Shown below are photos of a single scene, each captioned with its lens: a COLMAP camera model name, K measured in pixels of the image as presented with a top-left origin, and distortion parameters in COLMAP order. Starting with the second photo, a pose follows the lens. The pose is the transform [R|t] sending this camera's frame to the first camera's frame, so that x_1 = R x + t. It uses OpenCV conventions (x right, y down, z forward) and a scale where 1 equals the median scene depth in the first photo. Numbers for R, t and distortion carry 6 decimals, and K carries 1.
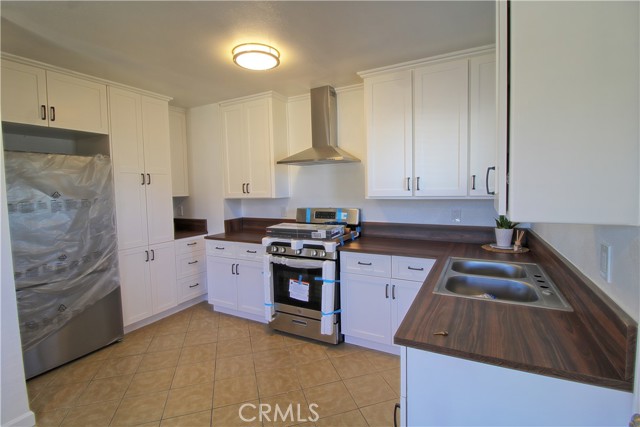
lens RADIAL K [[296.6, 0, 321.8], [0, 296.6, 206.7], [0, 0, 1]] dist [-0.011466, -0.005892]
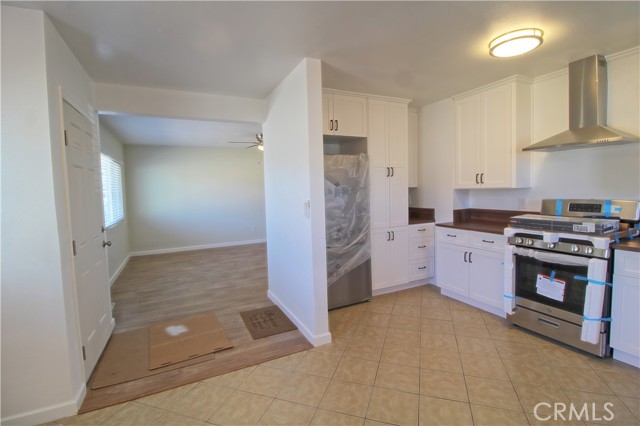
lens RADIAL K [[296.6, 0, 321.3], [0, 296.6, 206.0], [0, 0, 1]] dist [-0.011466, -0.005892]
pose [[0.807744, 0.034278, -0.588536, -0.129099], [-0.026846, 0.999411, 0.021363, 0.031345], [0.588921, -0.001456, 0.808189, -0.156913]]
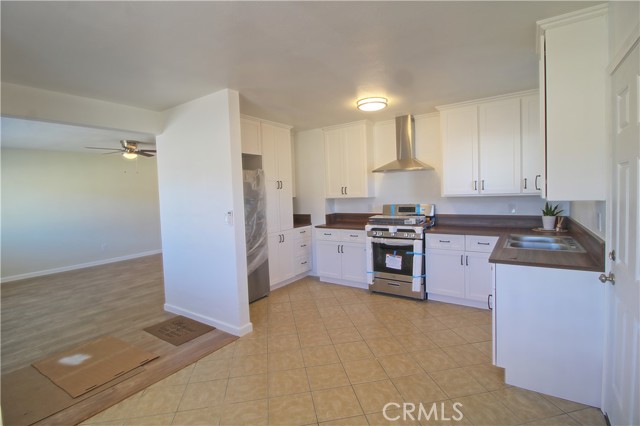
lens RADIAL K [[296.6, 0, 319.7], [0, 296.6, 206.9], [0, 0, 1]] dist [-0.011466, -0.005892]
pose [[0.992536, -0.007273, -0.121735, -0.266635], [0.005746, 0.999900, -0.012893, 0.038307], [0.121816, 0.012098, 0.992479, -0.472293]]
